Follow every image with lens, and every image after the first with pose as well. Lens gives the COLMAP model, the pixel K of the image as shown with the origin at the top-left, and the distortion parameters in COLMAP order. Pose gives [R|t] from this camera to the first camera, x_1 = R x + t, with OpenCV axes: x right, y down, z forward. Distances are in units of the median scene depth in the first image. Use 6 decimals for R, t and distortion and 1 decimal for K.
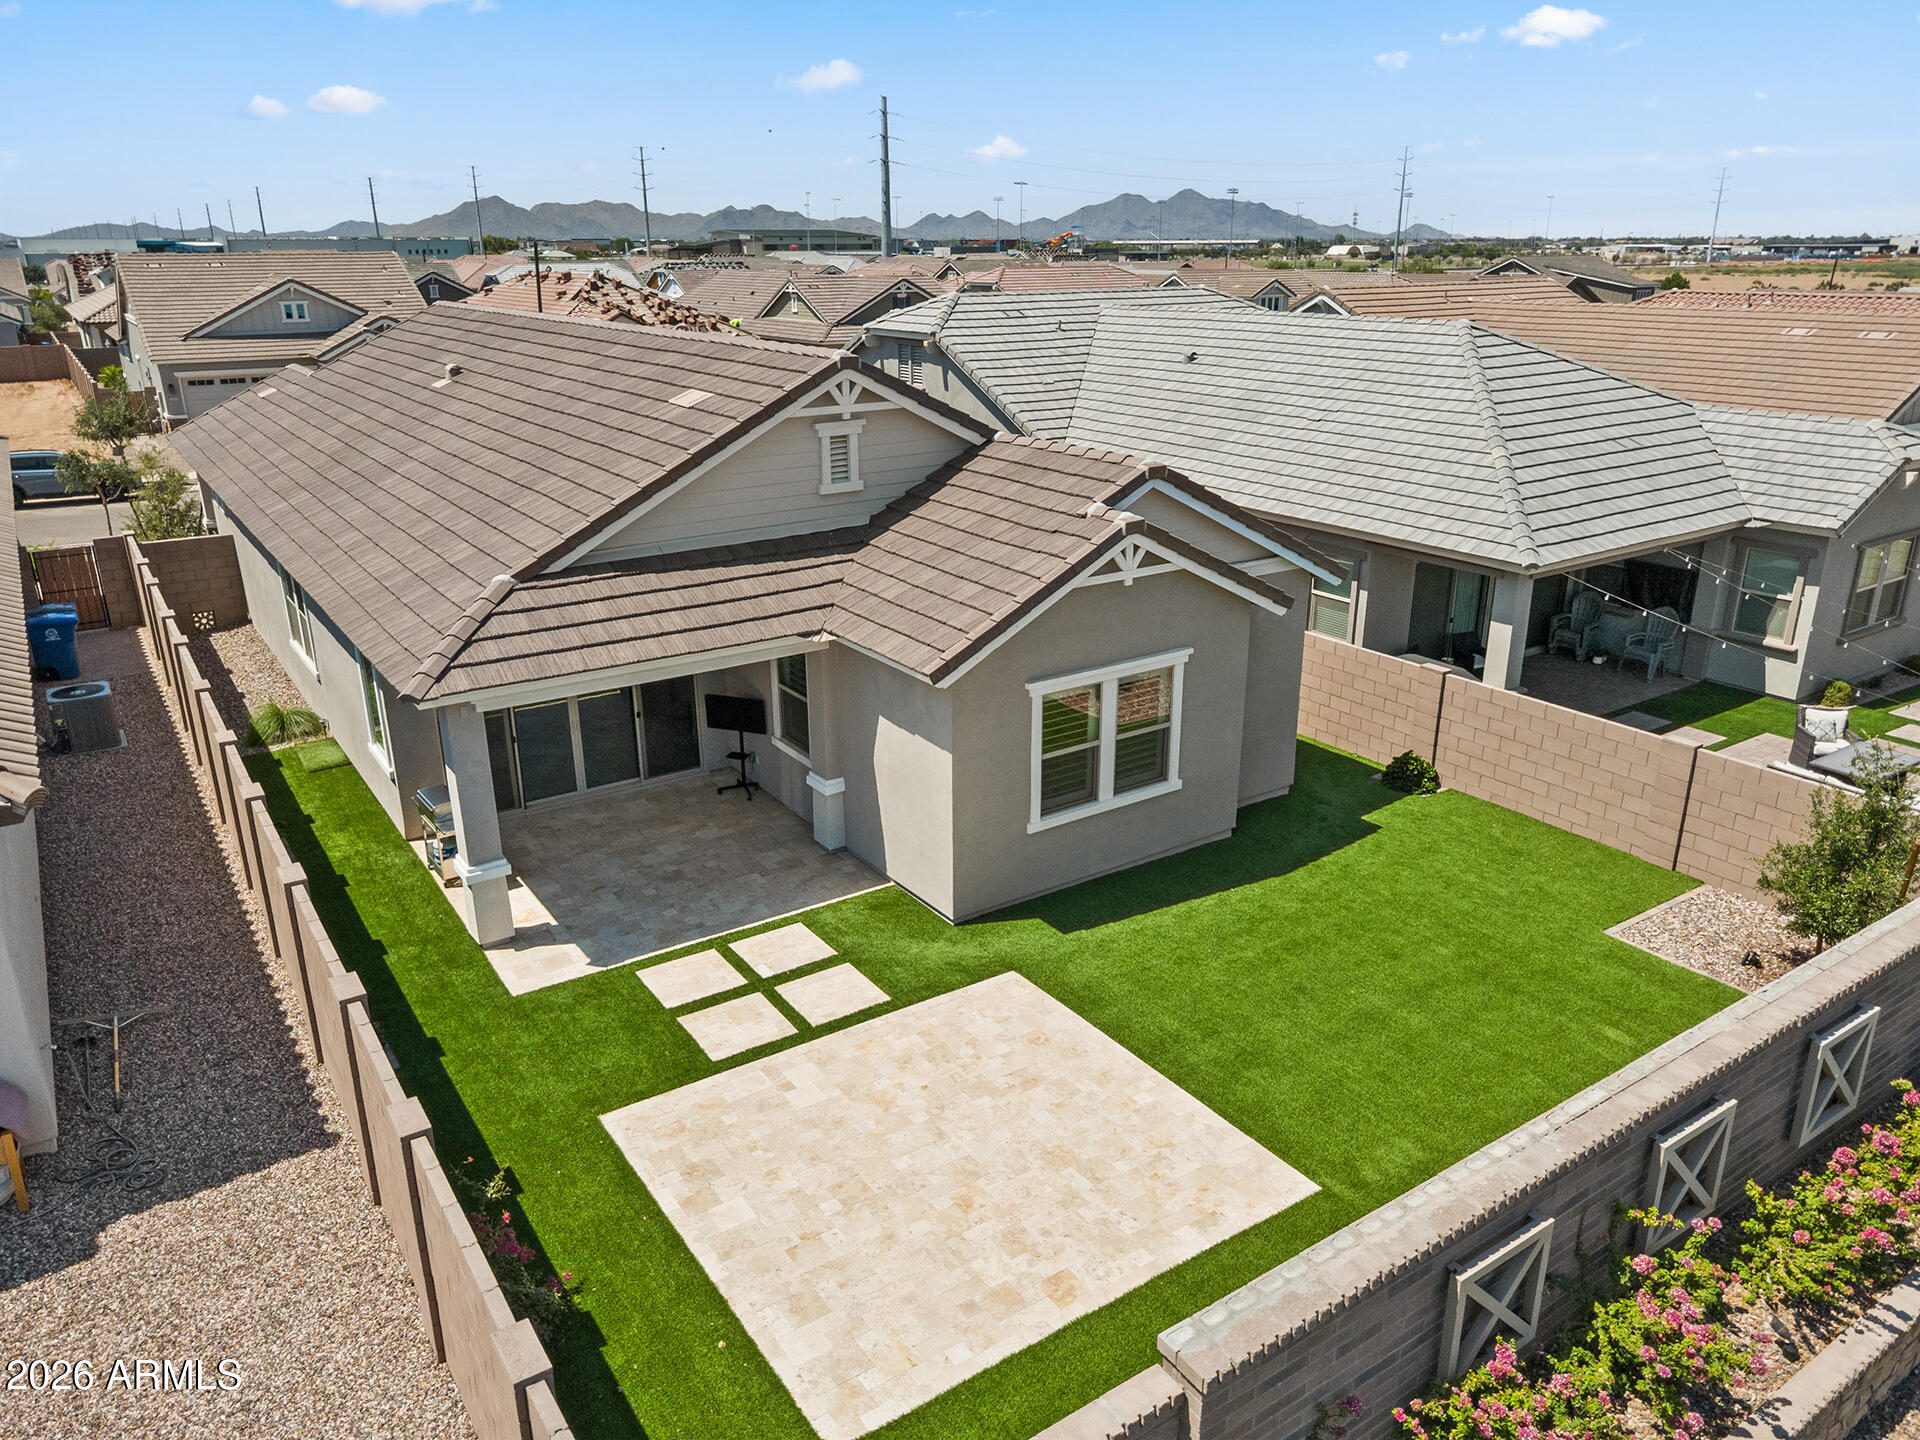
lens RADIAL K [[1356.1, 0, 963.4], [0, 1356.1, 722.4], [0, 0, 1]] dist [0.002055, 0.002792]
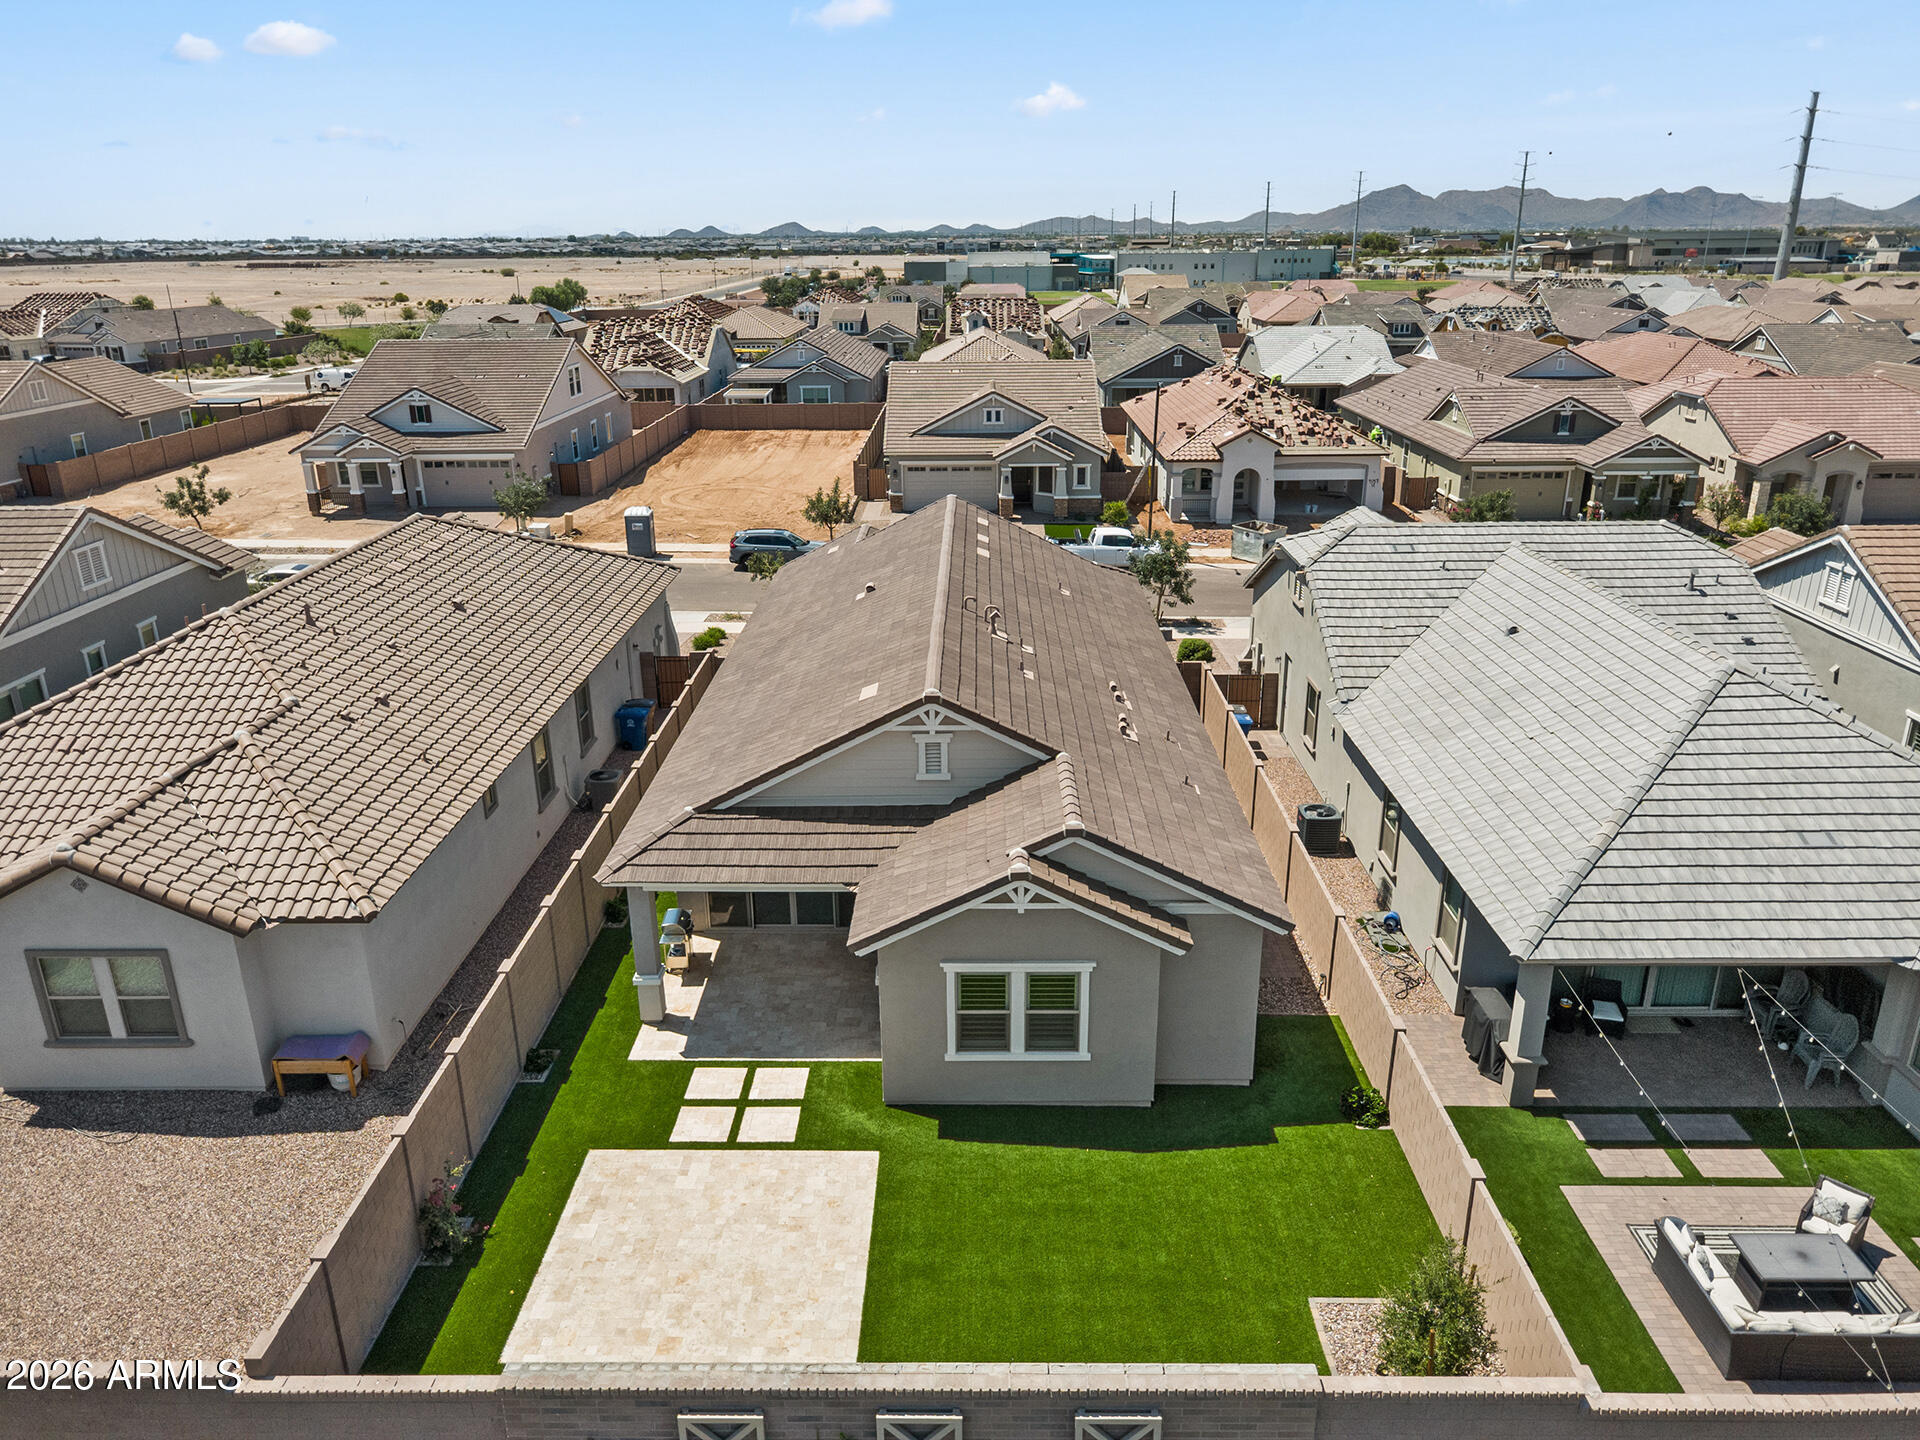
lens RADIAL K [[1356.1, 0, 960.8], [0, 1356.1, 722.6], [0, 0, 1]] dist [0.002055, 0.002792]
pose [[0.819336, 0.193128, -0.539805, 0.748959], [-0.187522, 0.980040, 0.066005, -0.356008], [0.541778, 0.047145, 0.839198, -0.193527]]
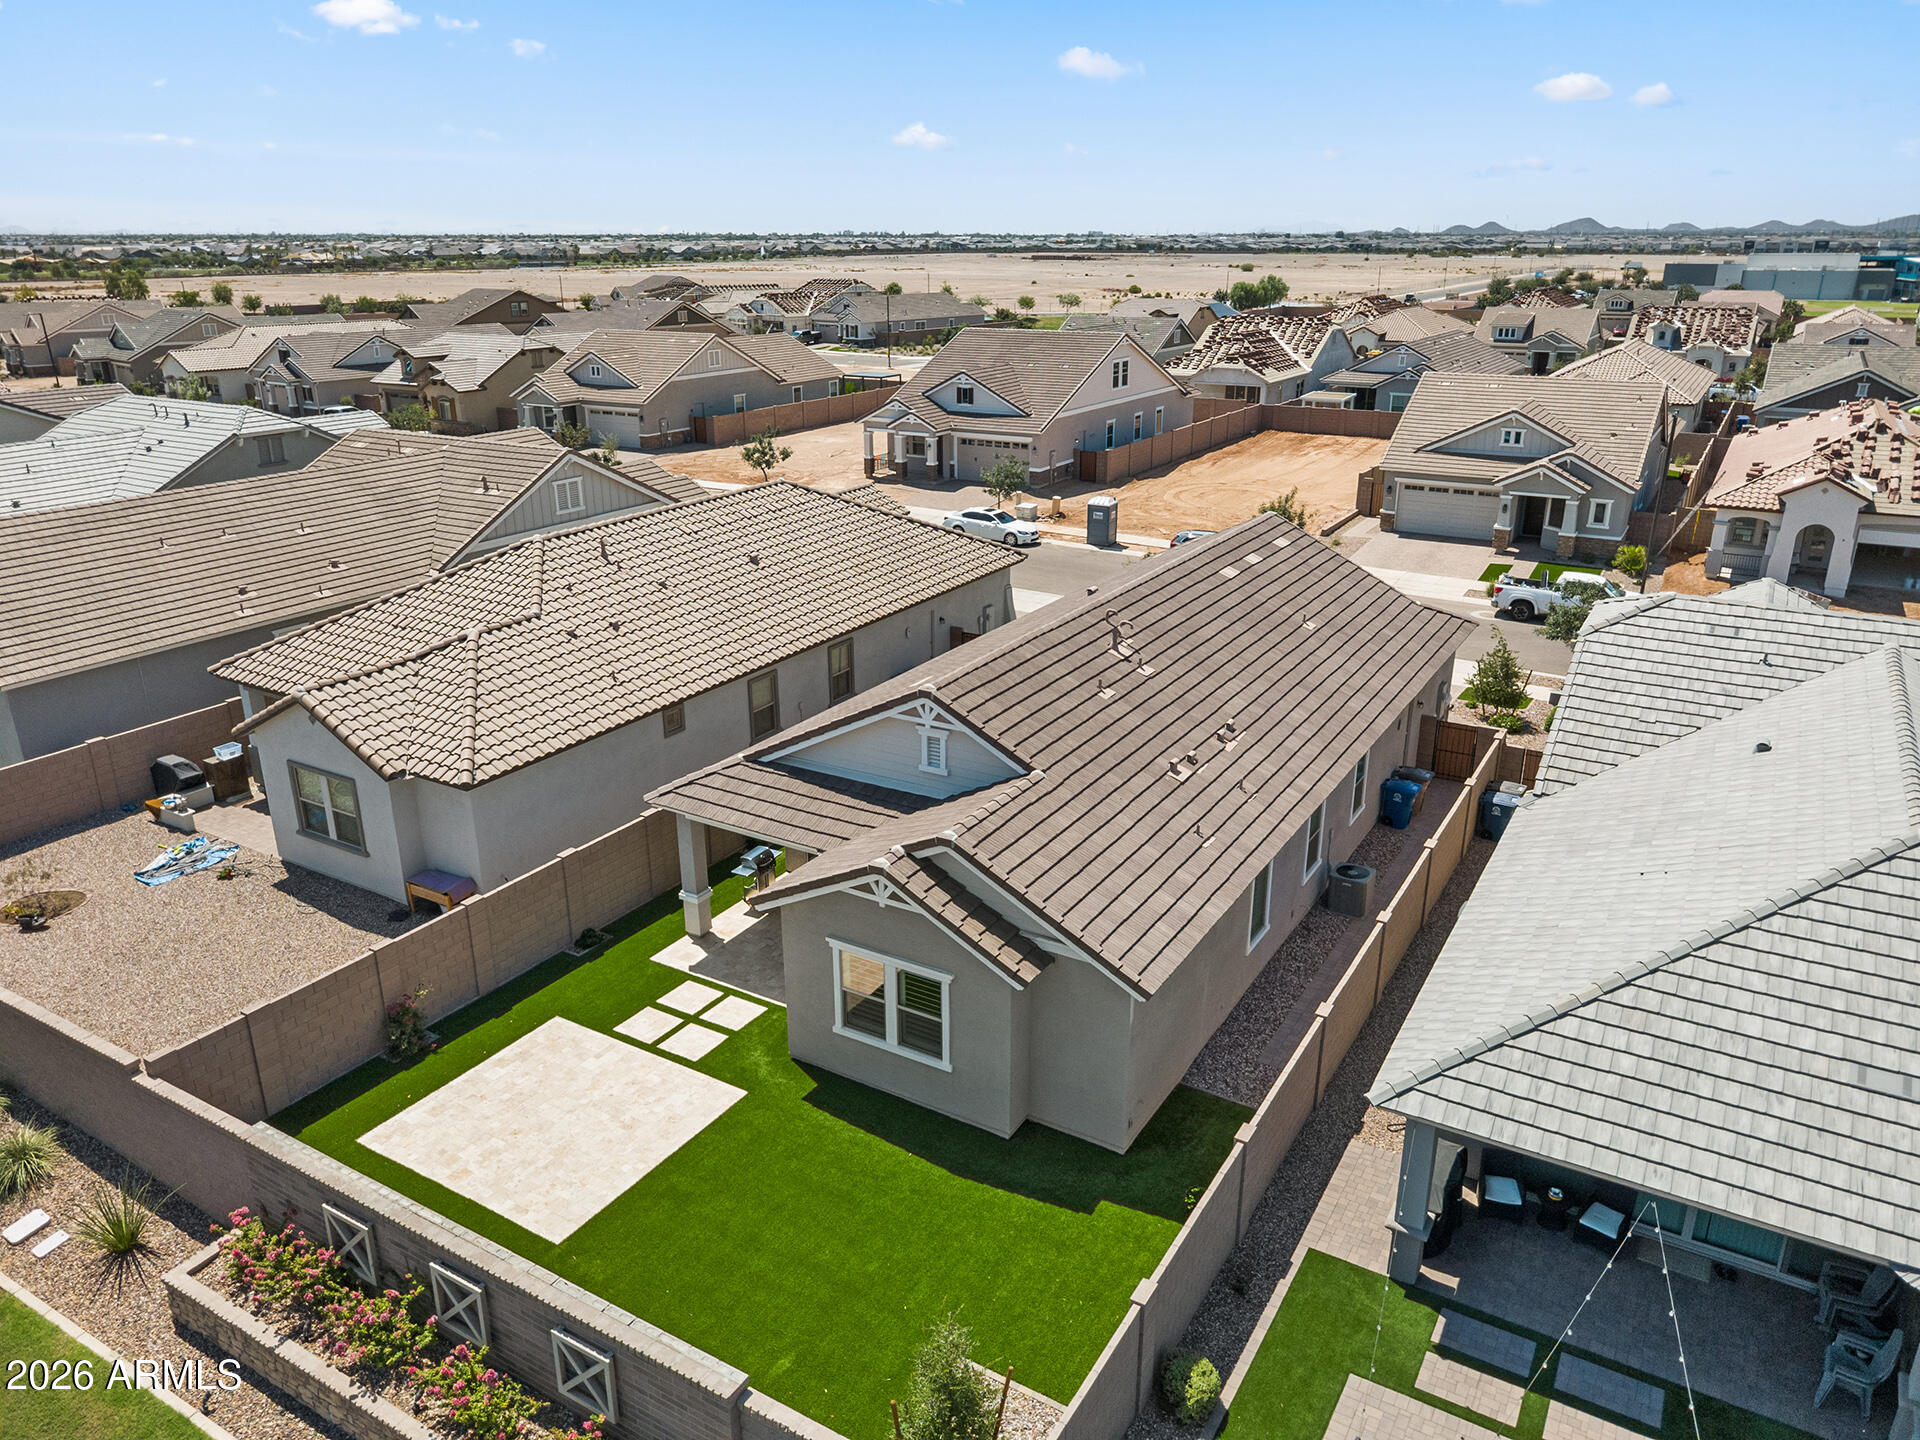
lens RADIAL K [[1356.1, 0, 958.4], [0, 1356.1, 719.3], [0, 0, 1]] dist [0.002055, 0.002792]
pose [[0.415997, 0.310333, -0.854775, 1.254734], [-0.302680, 0.933624, 0.191654, -0.556967], [0.857515, 0.178995, 0.482316, 0.335554]]
